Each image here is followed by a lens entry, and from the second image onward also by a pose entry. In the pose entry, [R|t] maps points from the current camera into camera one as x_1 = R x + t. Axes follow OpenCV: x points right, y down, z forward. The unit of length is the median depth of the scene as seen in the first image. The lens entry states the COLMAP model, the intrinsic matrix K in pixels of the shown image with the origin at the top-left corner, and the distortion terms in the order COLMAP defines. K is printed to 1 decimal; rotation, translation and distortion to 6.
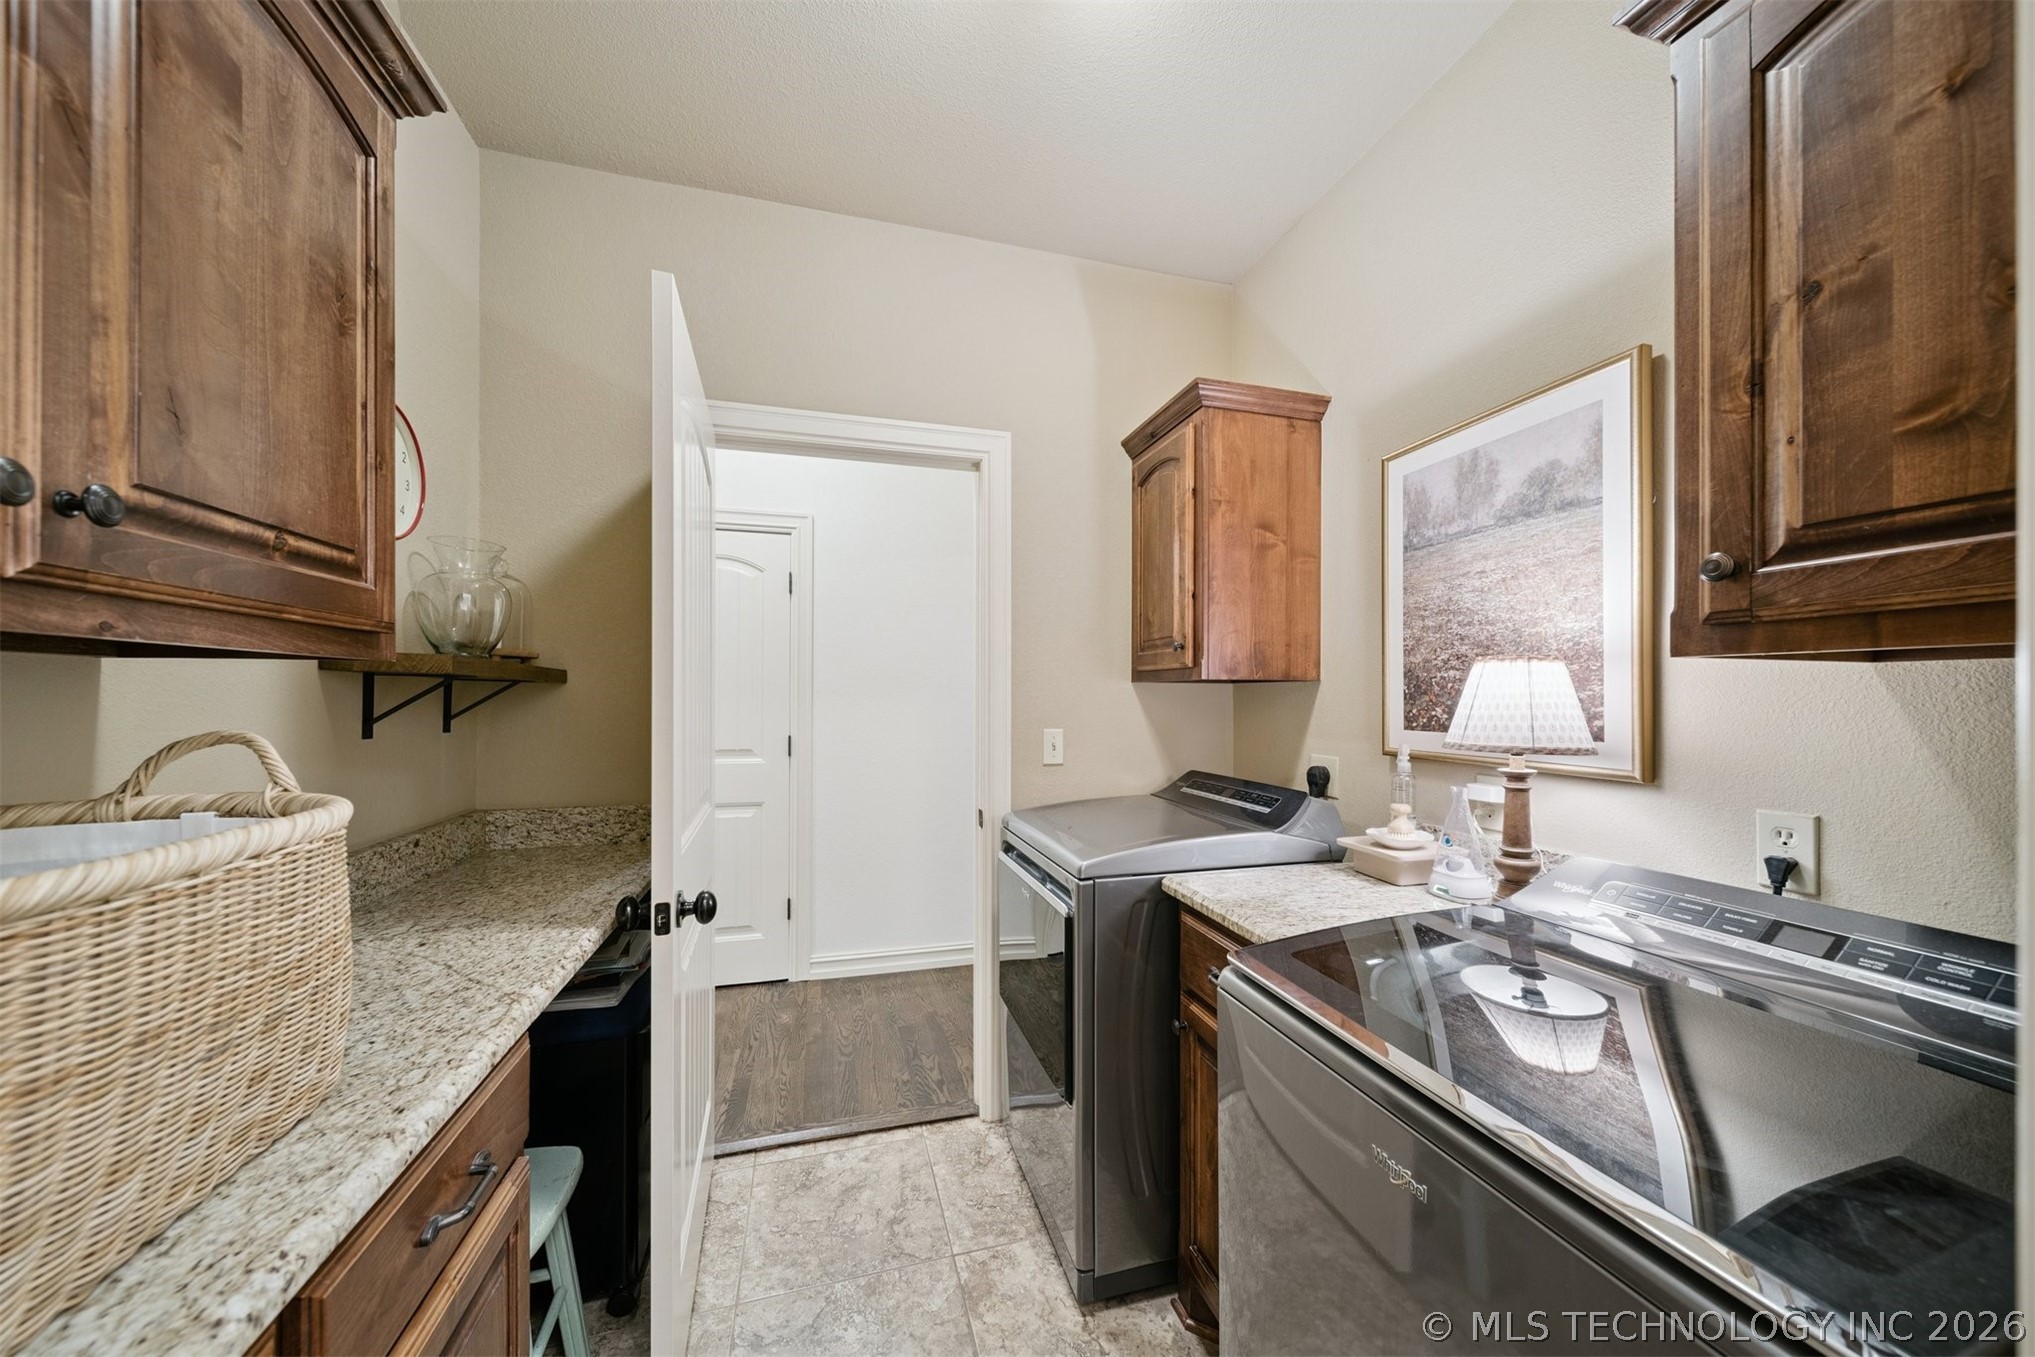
lens RADIAL K [[718.4, 0, 1020.9], [0, 718.4, 690.2], [0, 0, 1]] dist [0.005222, -0.001227]
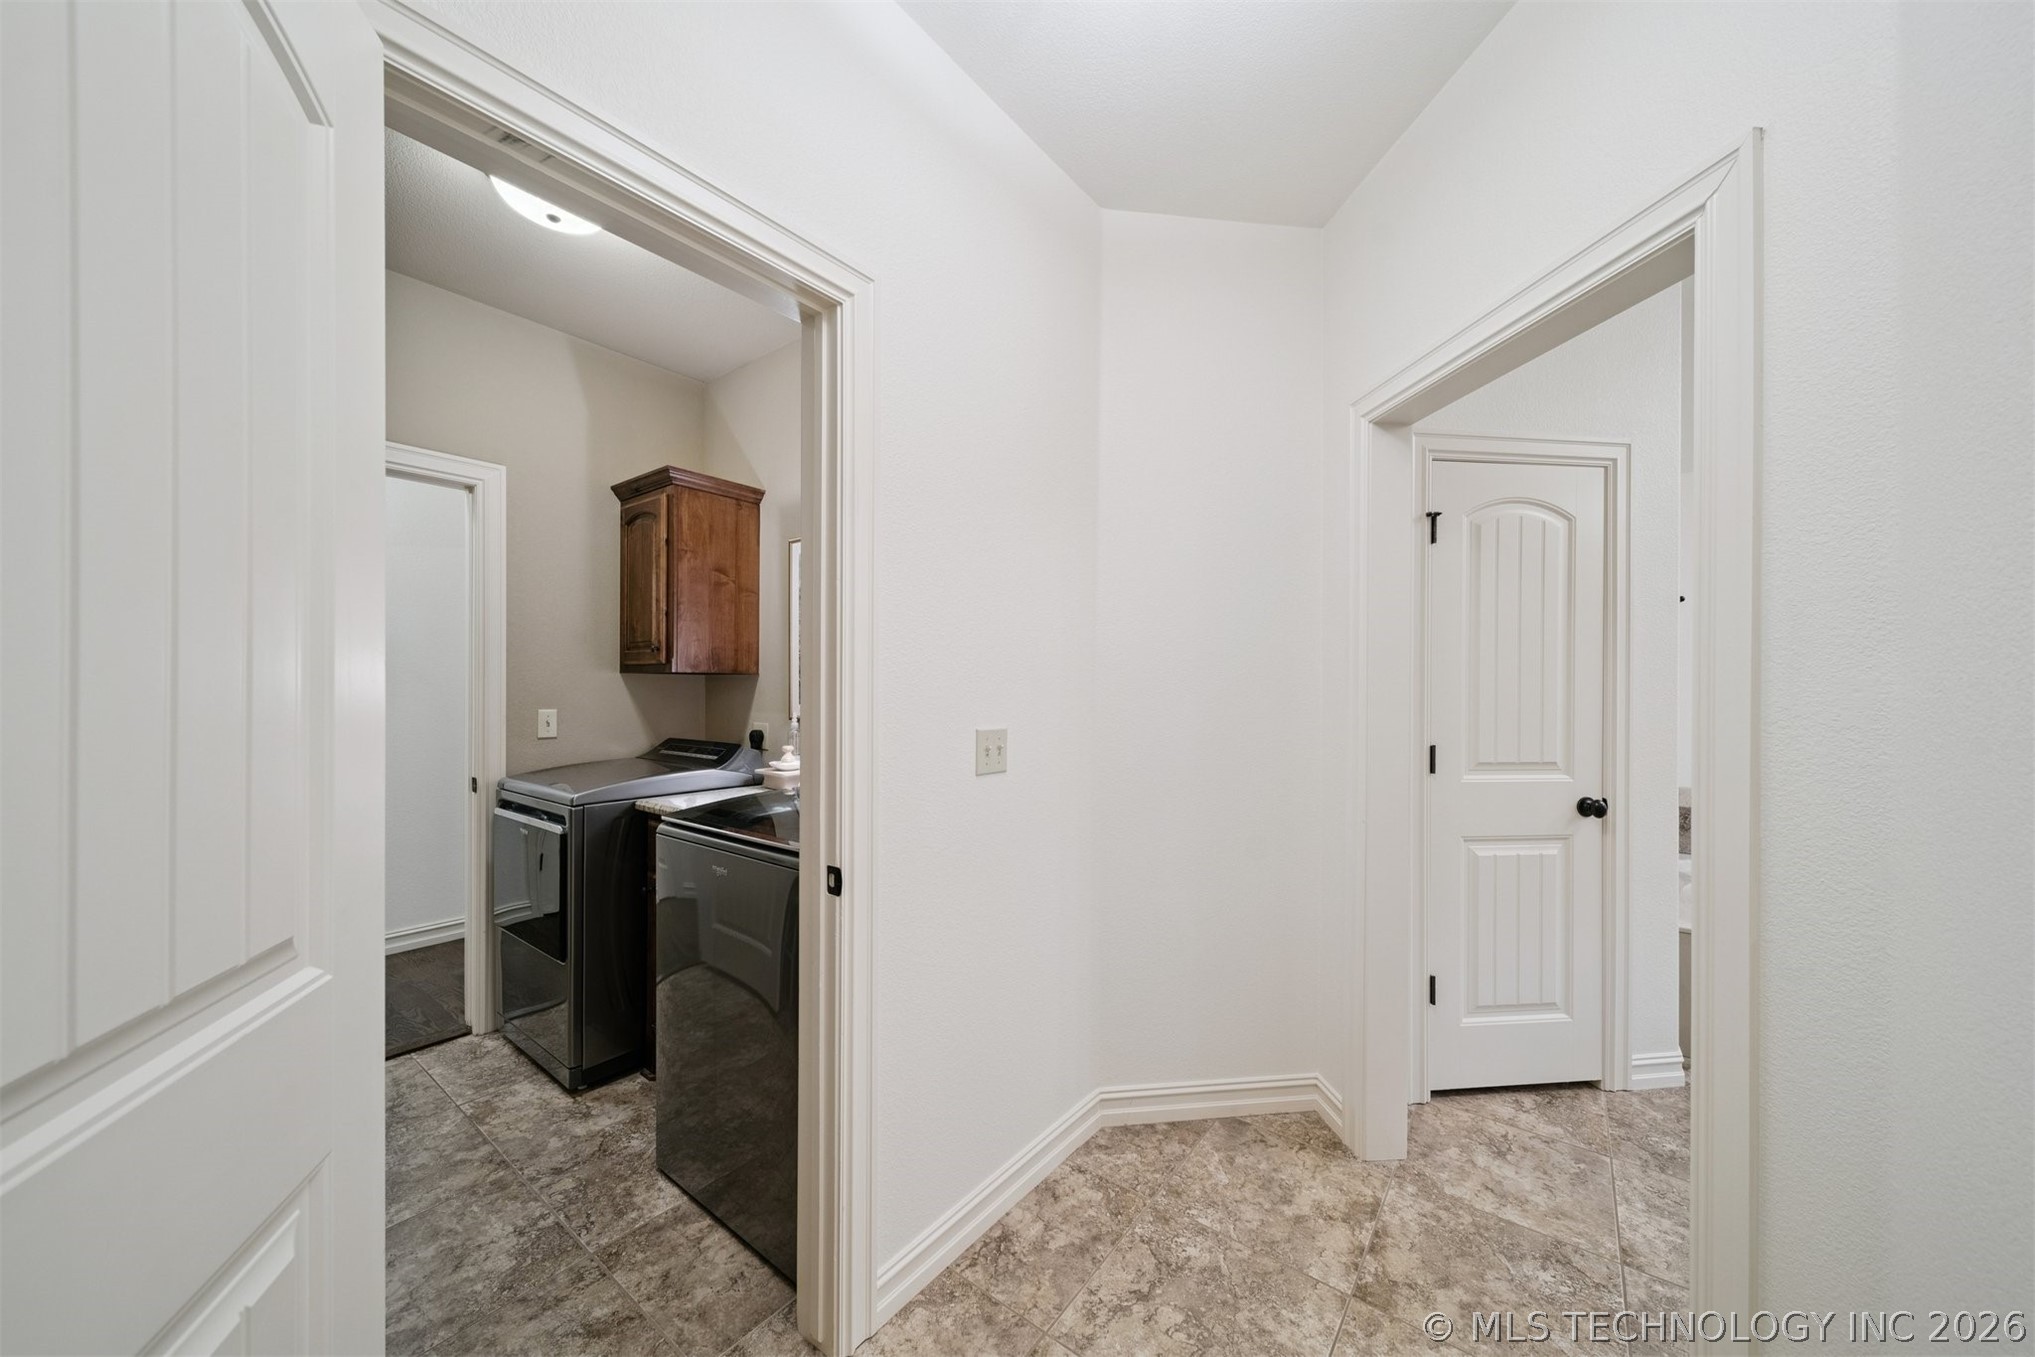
lens RADIAL K [[718.4, 0, 1031.6], [0, 718.4, 693.3], [0, 0, 1]] dist [0.005222, -0.001227]
pose [[0.797989, -0.000541, 0.602672, -0.043639], [-0.011175, 0.999814, 0.015694, -0.003288], [-0.602568, -0.019258, 0.797835, -0.584338]]
